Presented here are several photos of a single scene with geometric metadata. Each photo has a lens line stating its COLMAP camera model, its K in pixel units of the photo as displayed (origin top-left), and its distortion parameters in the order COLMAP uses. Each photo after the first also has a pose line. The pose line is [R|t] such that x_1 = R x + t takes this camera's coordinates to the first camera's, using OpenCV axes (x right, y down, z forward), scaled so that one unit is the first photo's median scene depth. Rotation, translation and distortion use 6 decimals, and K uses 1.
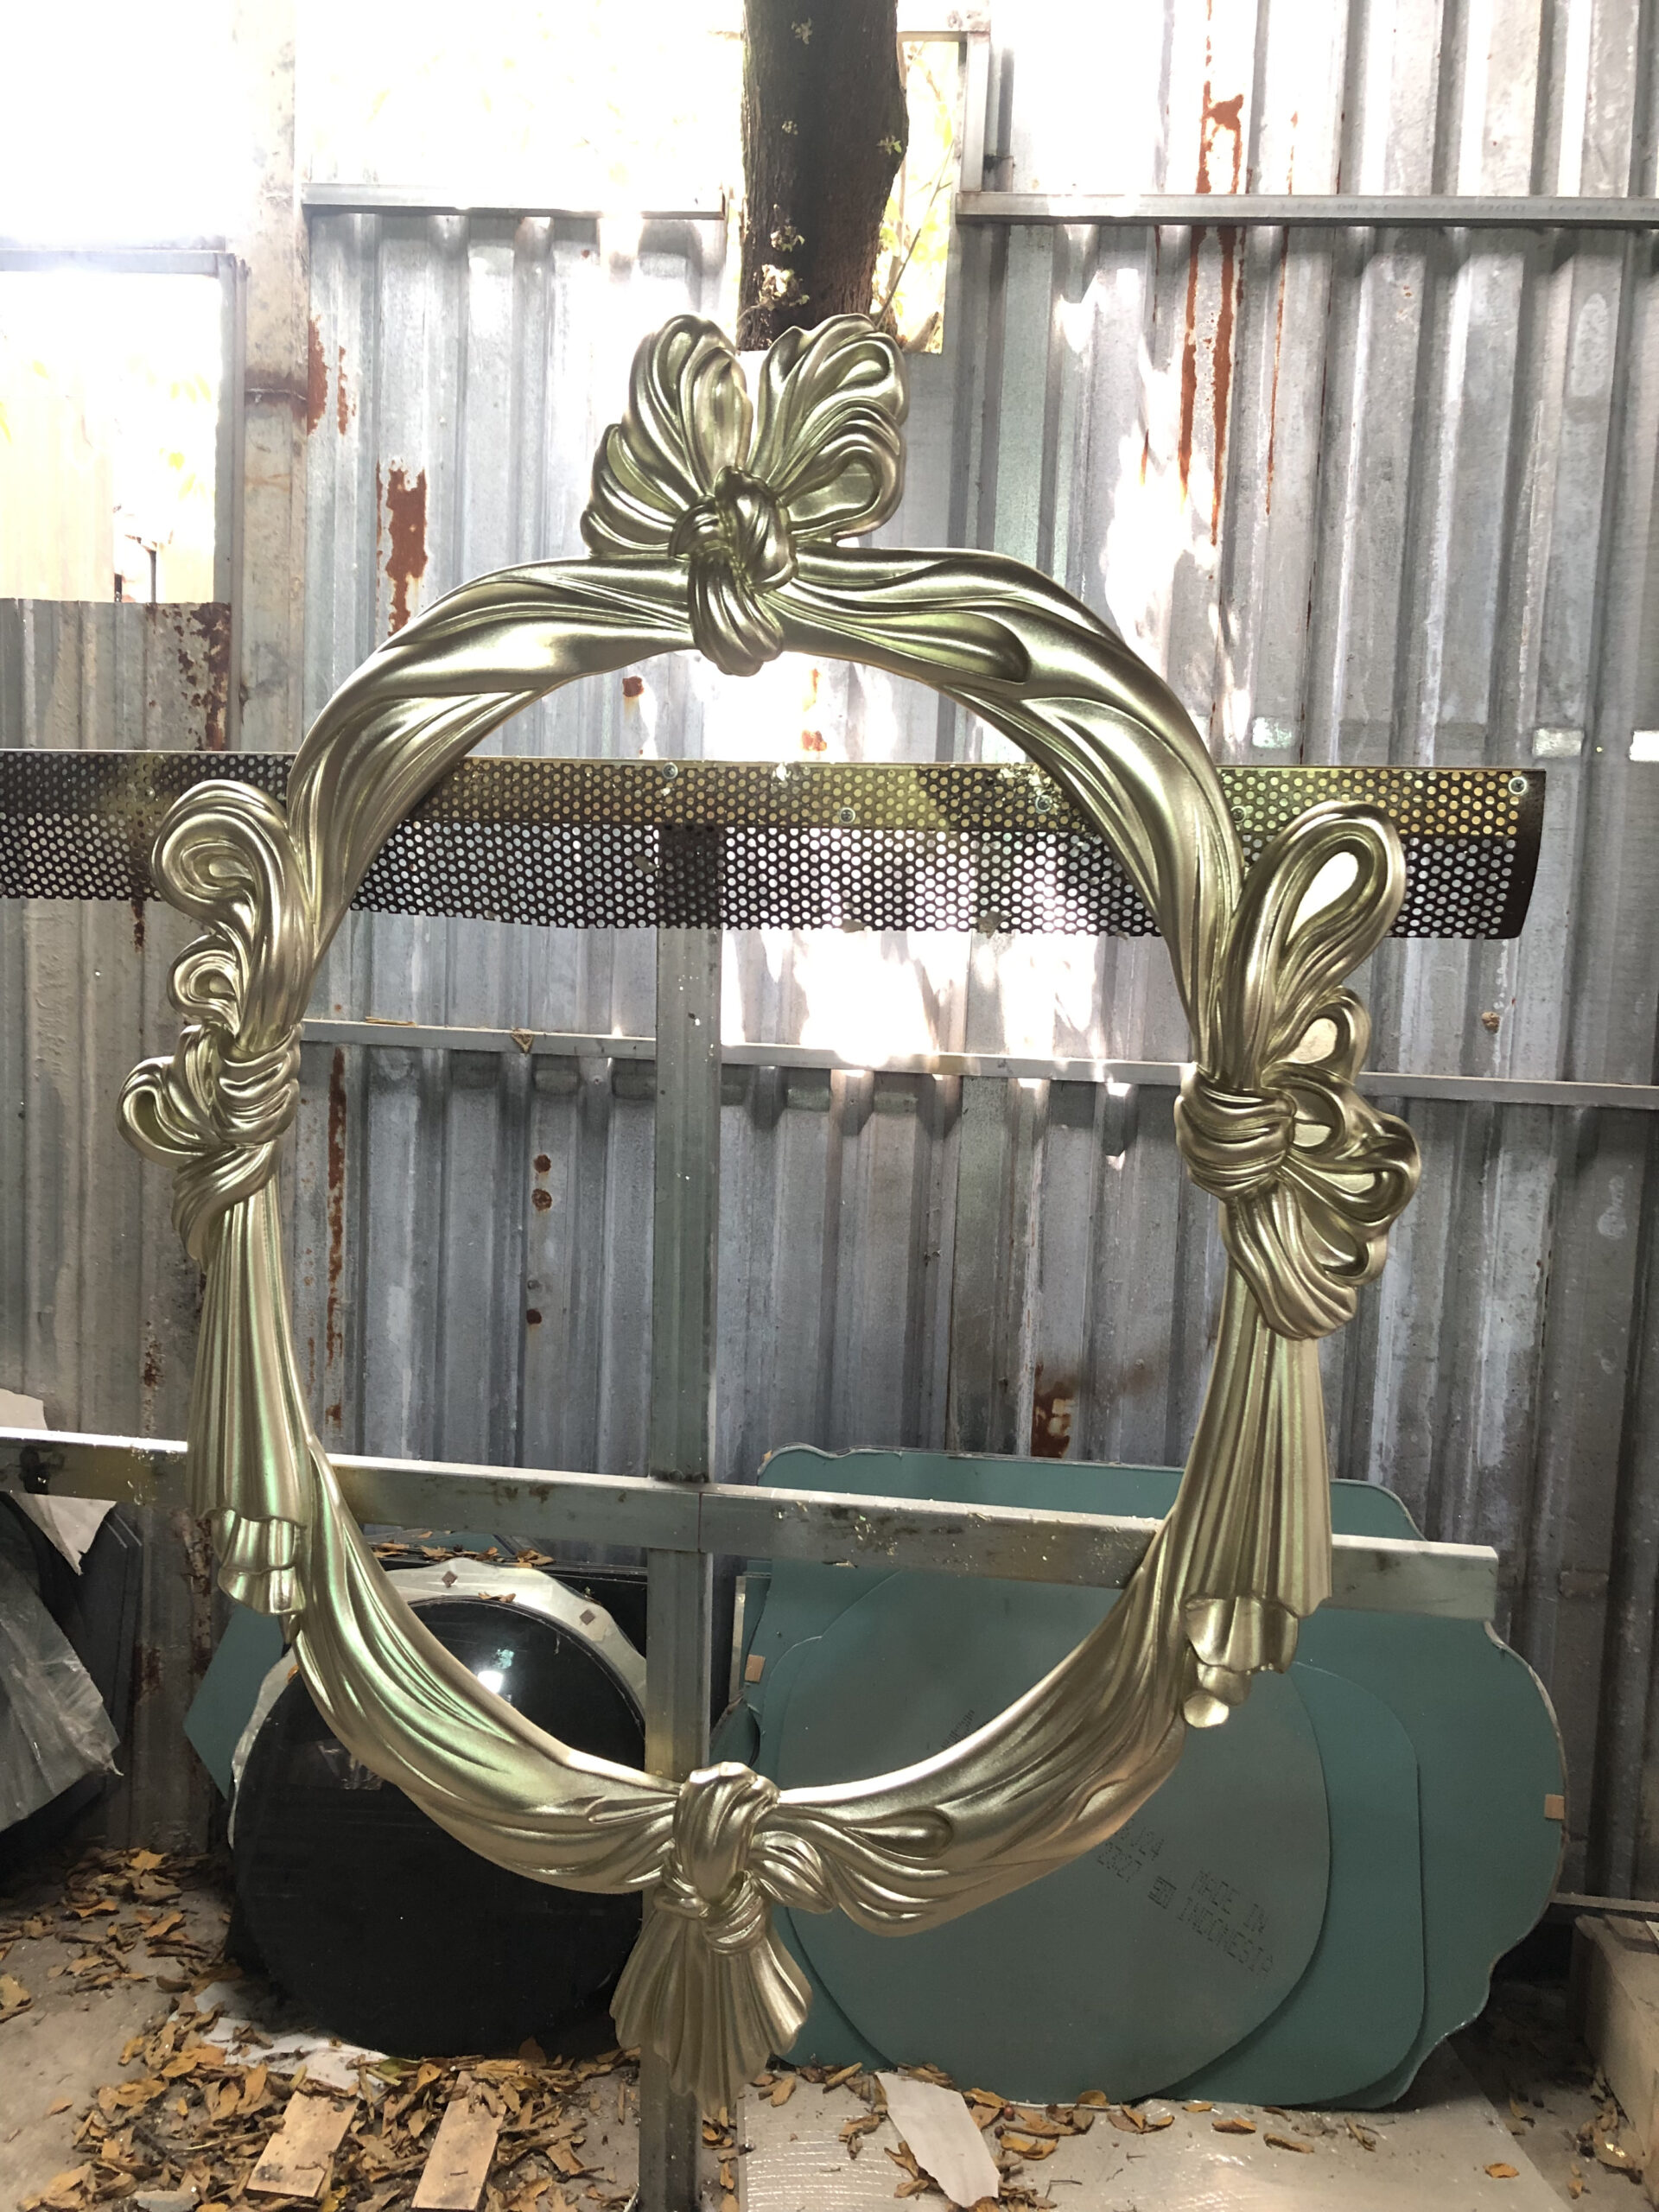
lens RADIAL K [[1884.4, 0, 830.3], [0, 1884.4, 1106.5], [0, 0, 1]] dist [0.006499, 0.021929]
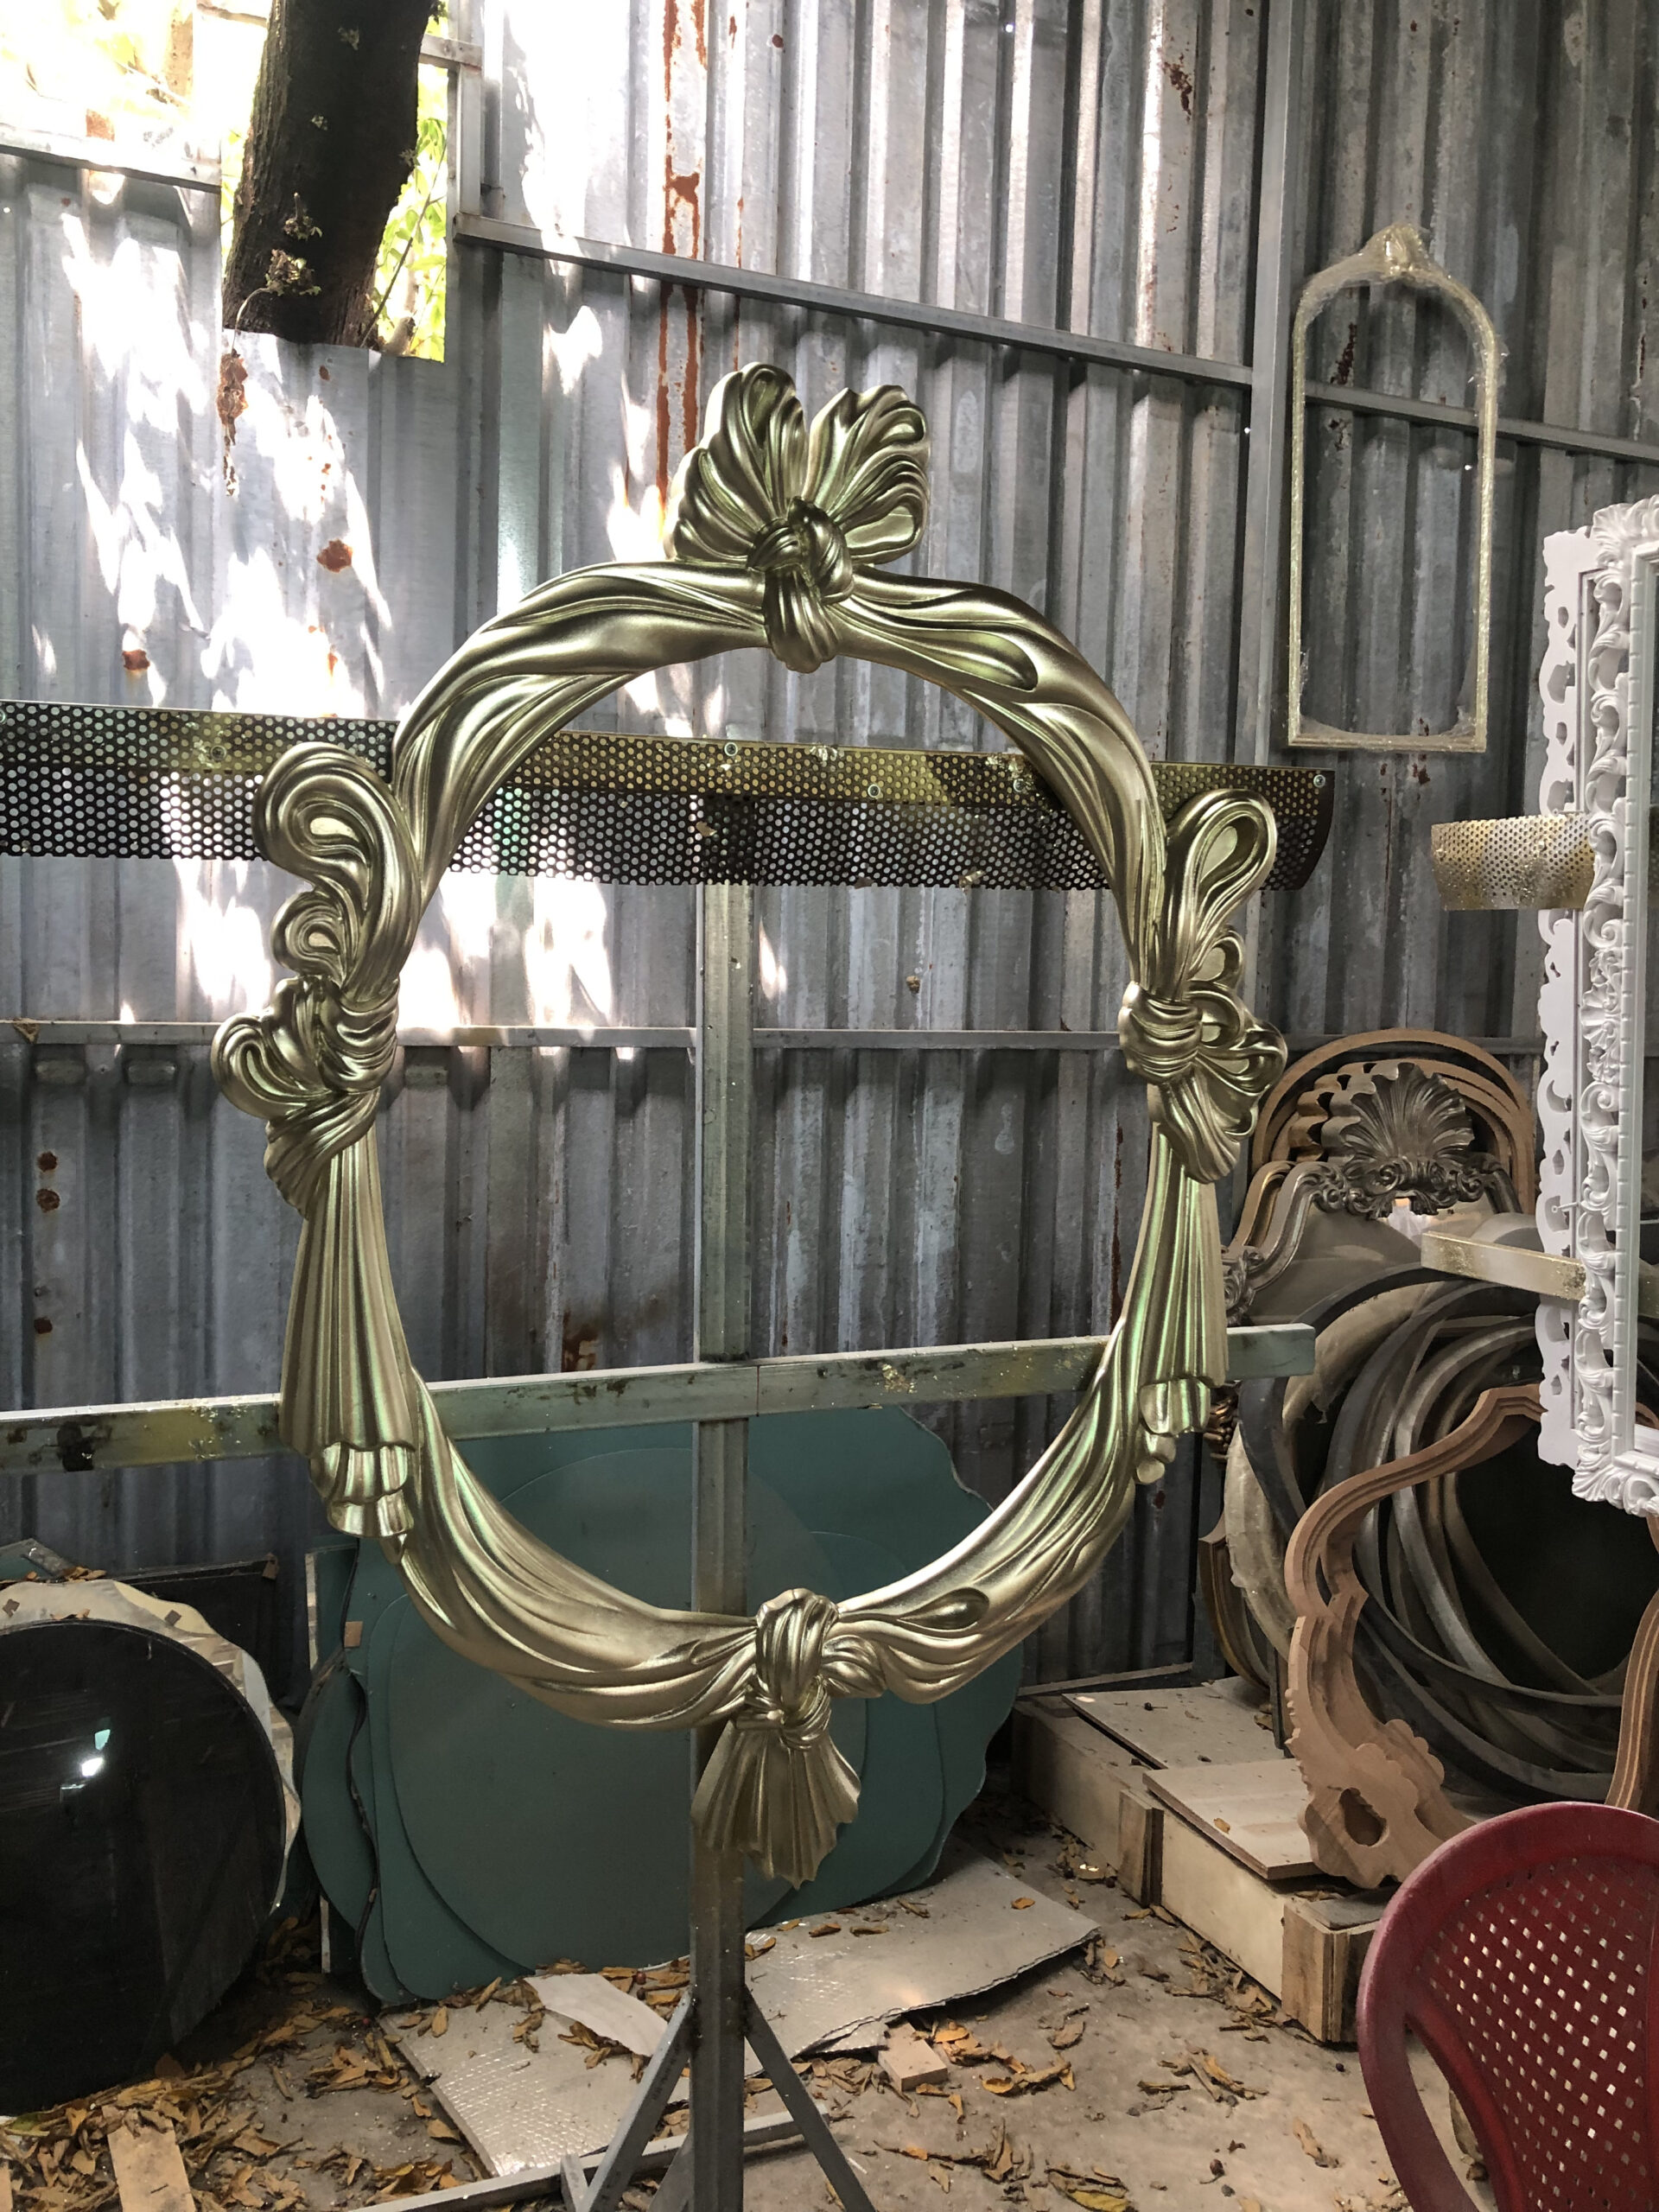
lens RADIAL K [[1915.8, 0, 827.6], [0, 1915.8, 1122.7], [0, 0, 1]] dist [0.015254, -0.014419]
pose [[0.860925, -0.061716, 0.504975, -0.353014], [0.060154, 0.998000, 0.019415, 0.018588], [-0.505163, 0.013661, 0.862916, -0.030080]]
